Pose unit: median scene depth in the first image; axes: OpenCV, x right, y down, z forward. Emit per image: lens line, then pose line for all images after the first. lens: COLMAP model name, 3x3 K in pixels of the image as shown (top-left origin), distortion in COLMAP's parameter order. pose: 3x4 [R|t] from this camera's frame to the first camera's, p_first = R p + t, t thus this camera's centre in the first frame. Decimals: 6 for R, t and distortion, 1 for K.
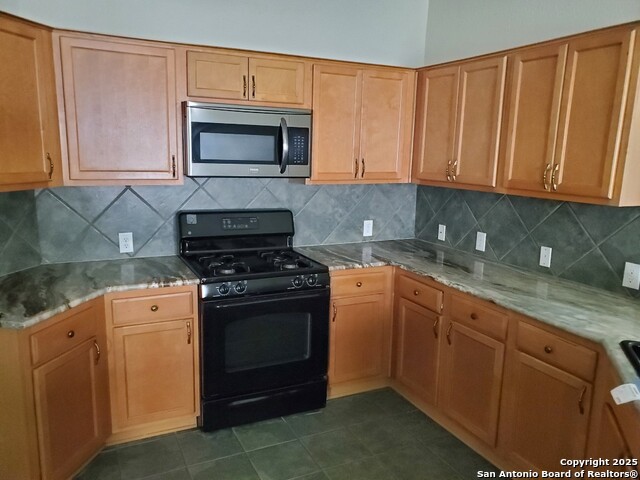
lens RADIAL K [[490.8, 0, 320.0], [0, 490.8, 240.0], [0, 0, 1]] dist [0.005416, 0.002097]
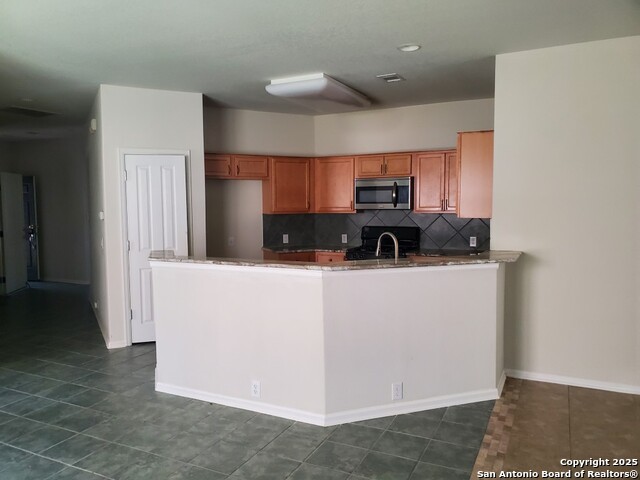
lens RADIAL K [[490.8, 0, 320.0], [0, 490.8, 240.0], [0, 0, 1]] dist [0.005416, 0.002097]
pose [[0.608788, 0.035554, -0.792536, 1.356817], [-0.118321, 0.991891, -0.046392, 0.131365], [0.784460, 0.122017, 0.608058, -0.486354]]
